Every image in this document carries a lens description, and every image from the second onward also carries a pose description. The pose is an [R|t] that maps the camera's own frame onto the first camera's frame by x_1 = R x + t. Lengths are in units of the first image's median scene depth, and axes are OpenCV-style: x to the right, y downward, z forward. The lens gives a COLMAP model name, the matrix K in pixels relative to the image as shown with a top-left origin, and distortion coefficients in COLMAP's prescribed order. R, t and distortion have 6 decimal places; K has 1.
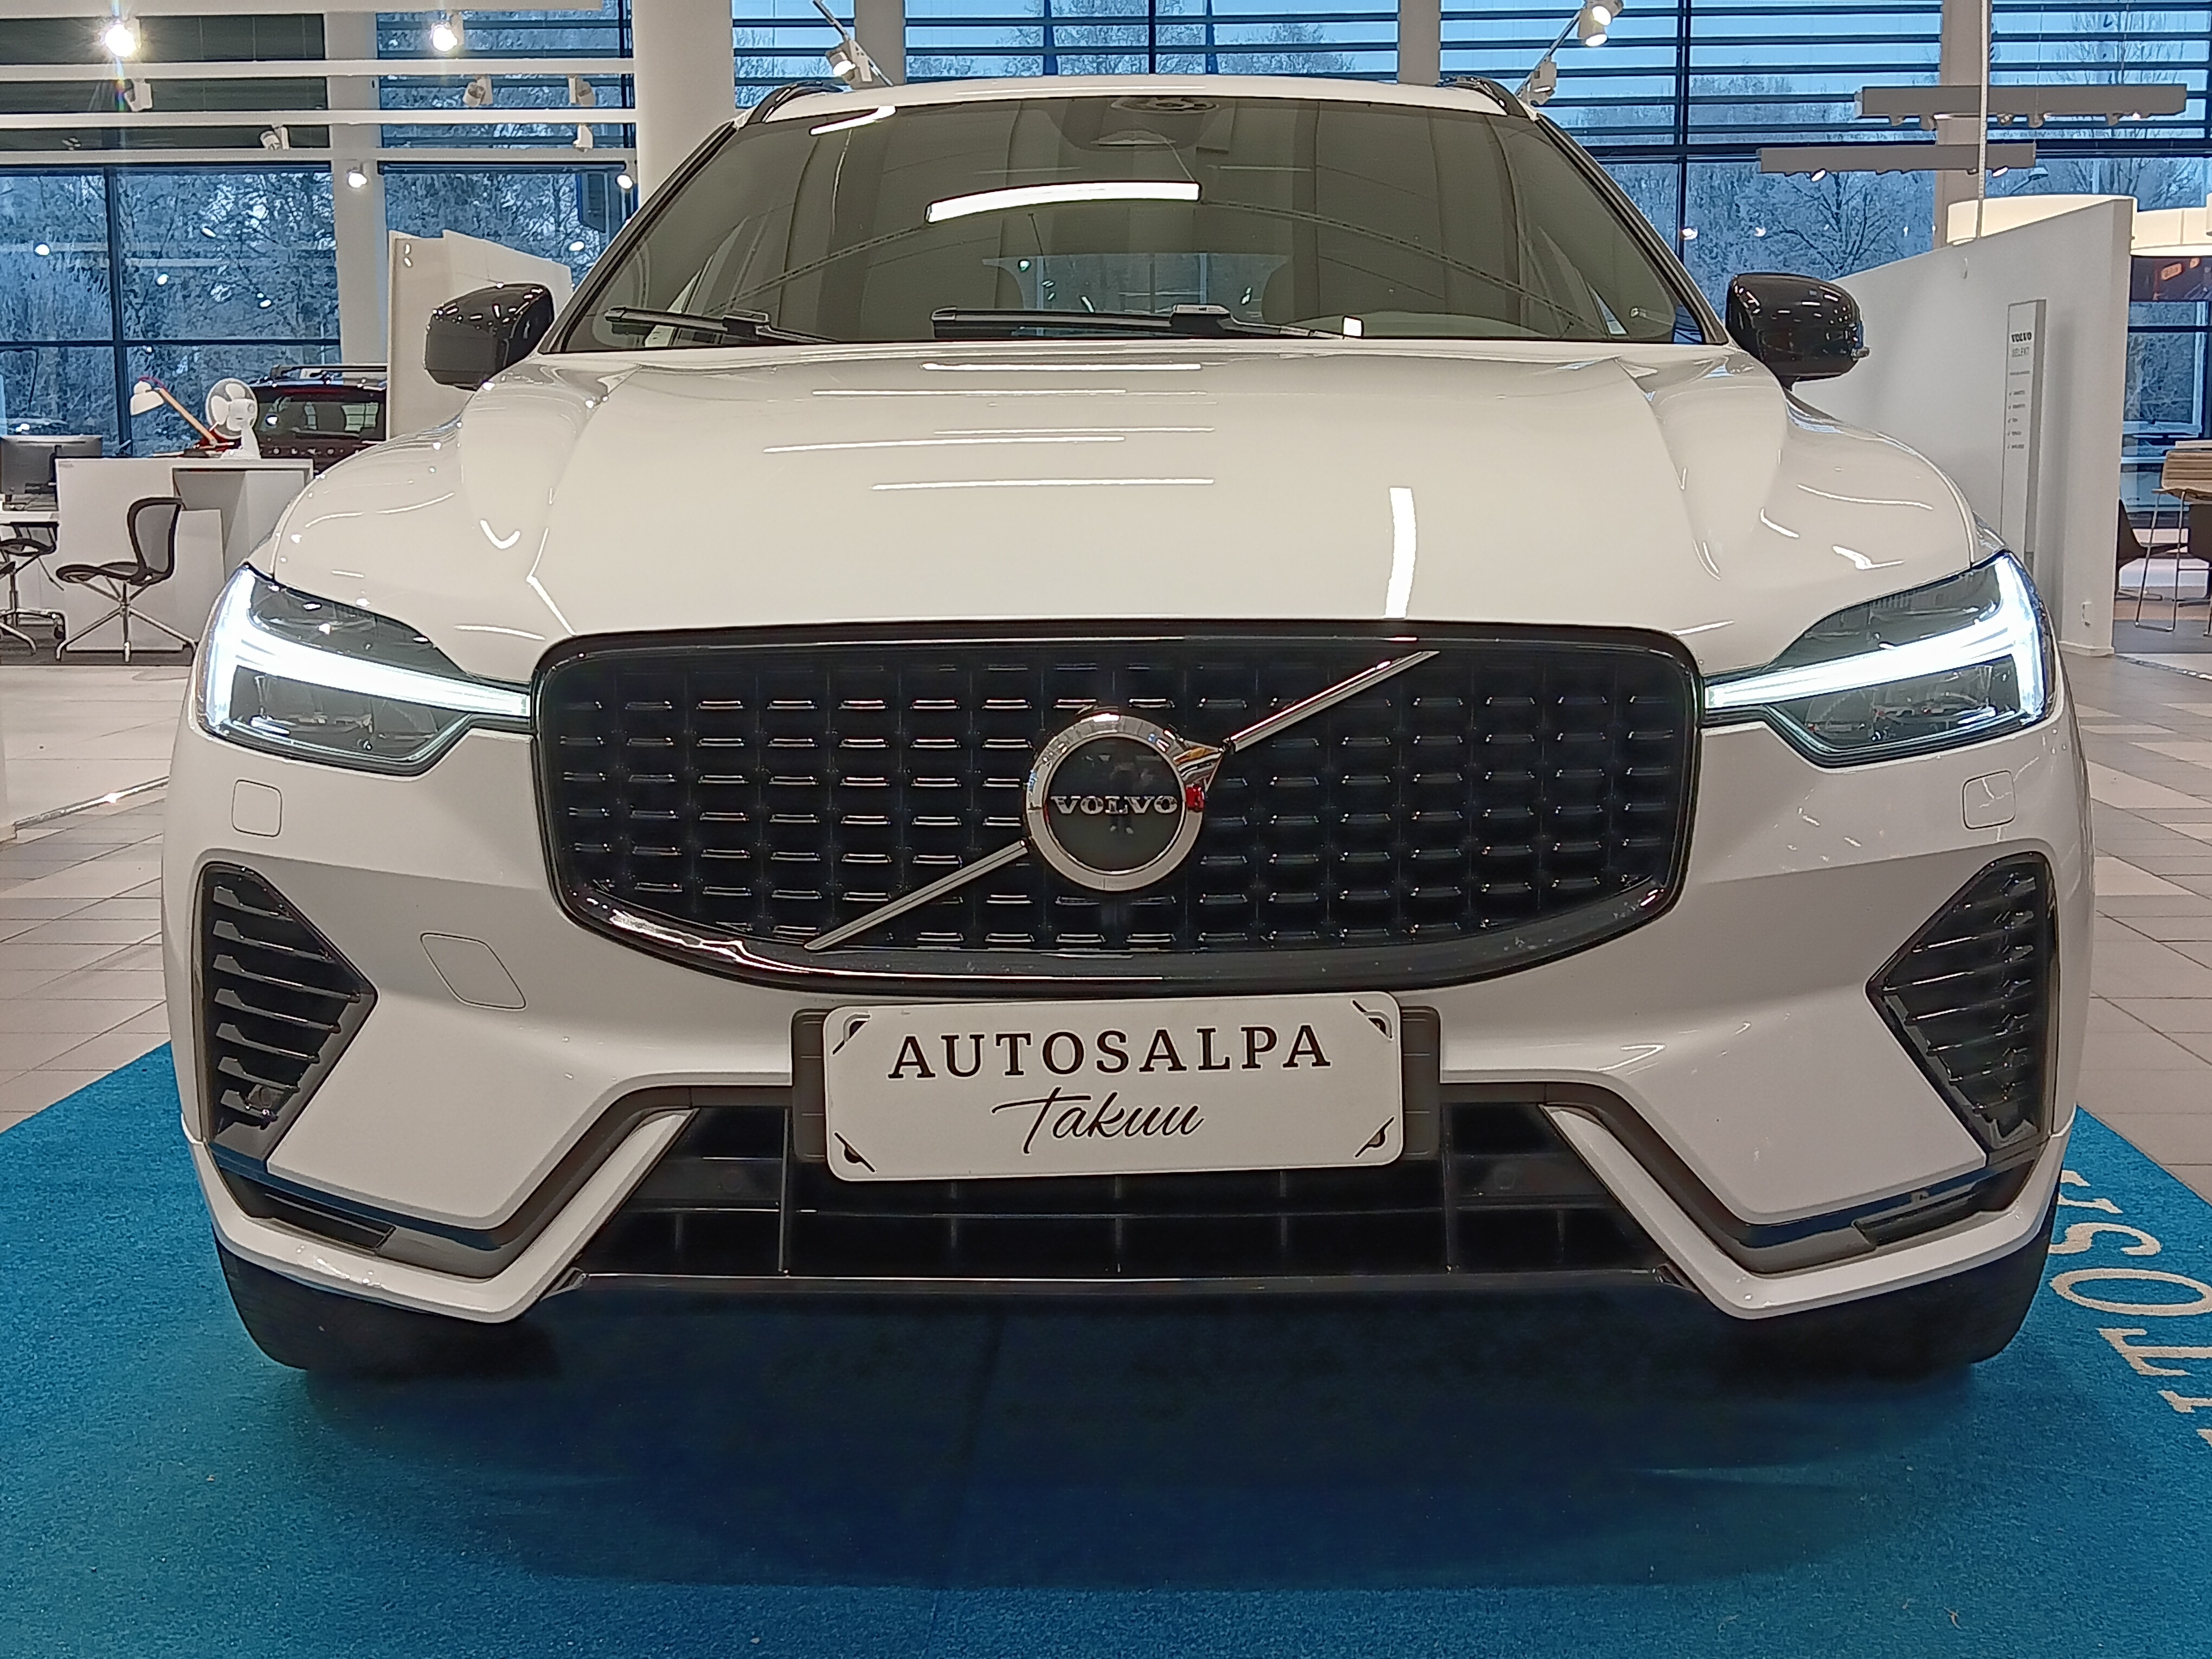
lens RADIAL K [[2650.8, 0, 1106.0], [0, 2650.8, 829.5], [0, 0, 1]] dist [0.162875, -0.346546]
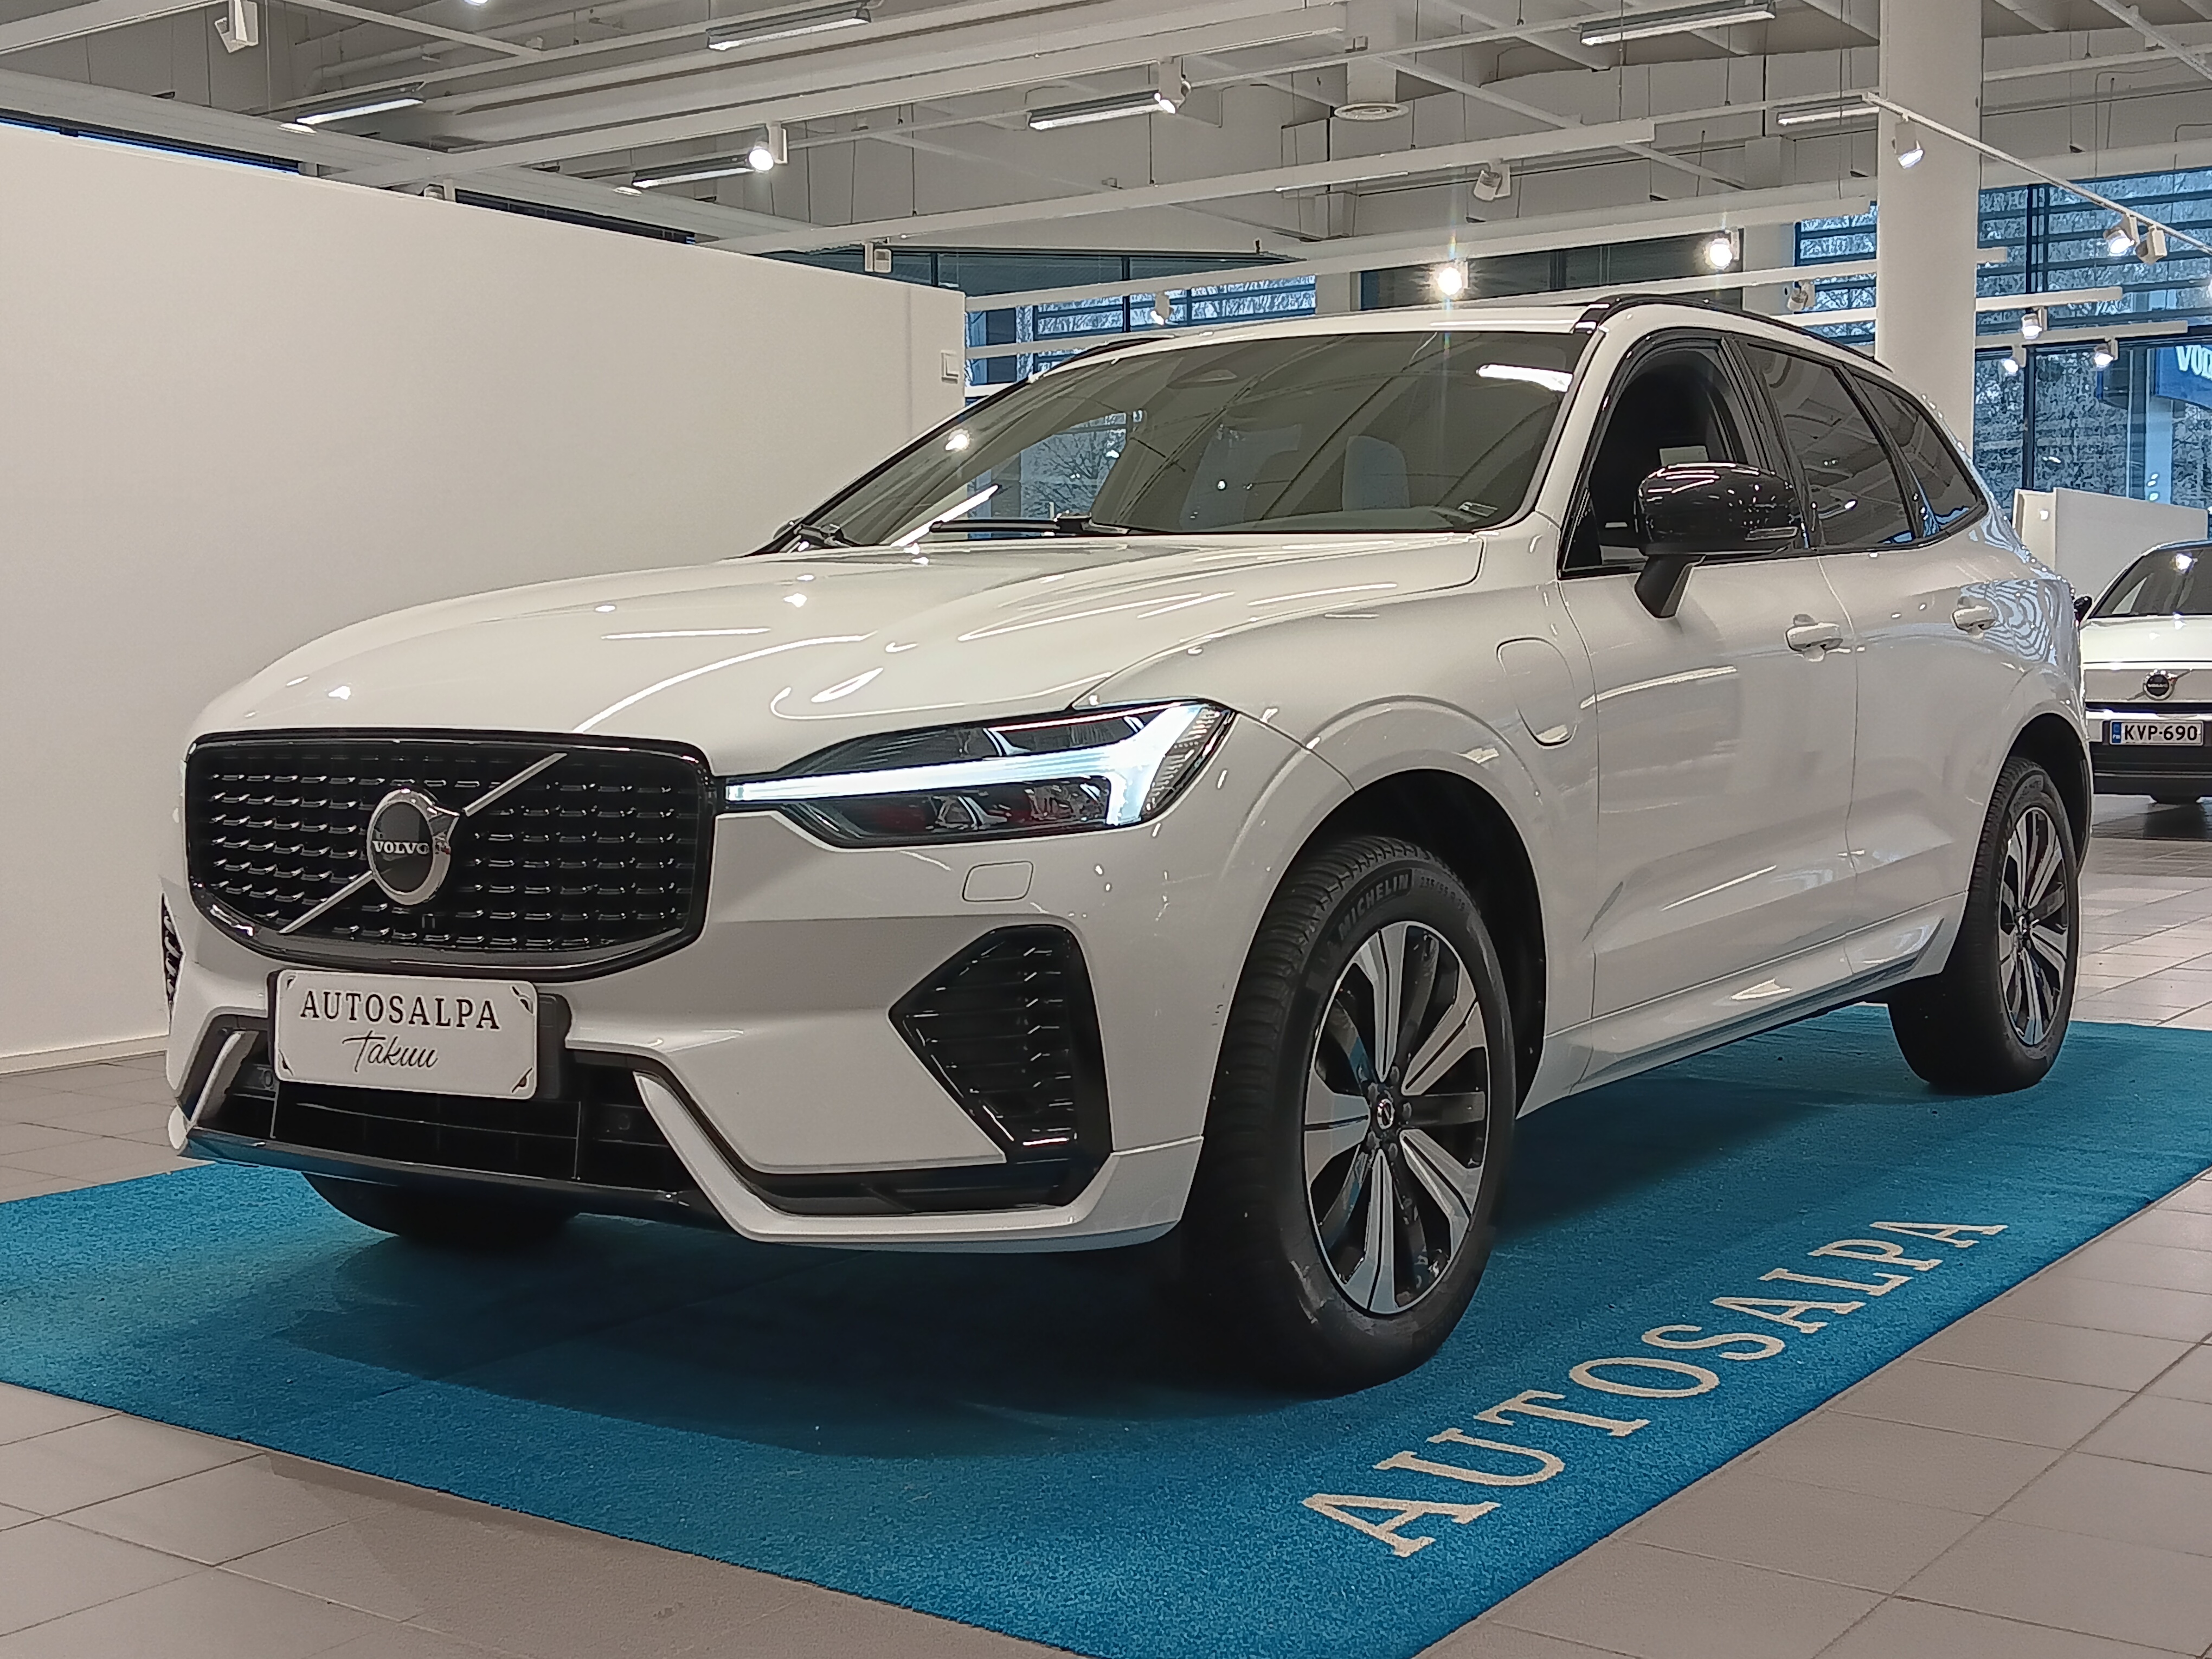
lens RADIAL K [[2650.8, 0, 1106.0], [0, 2650.8, 829.5], [0, 0, 1]] dist [0.162875, -0.346546]
pose [[0.835823, 0.036775, -0.547766, 1.178278], [-0.071800, 0.996507, -0.042655, 0.016919], [0.544283, 0.074982, 0.835544, -0.072451]]
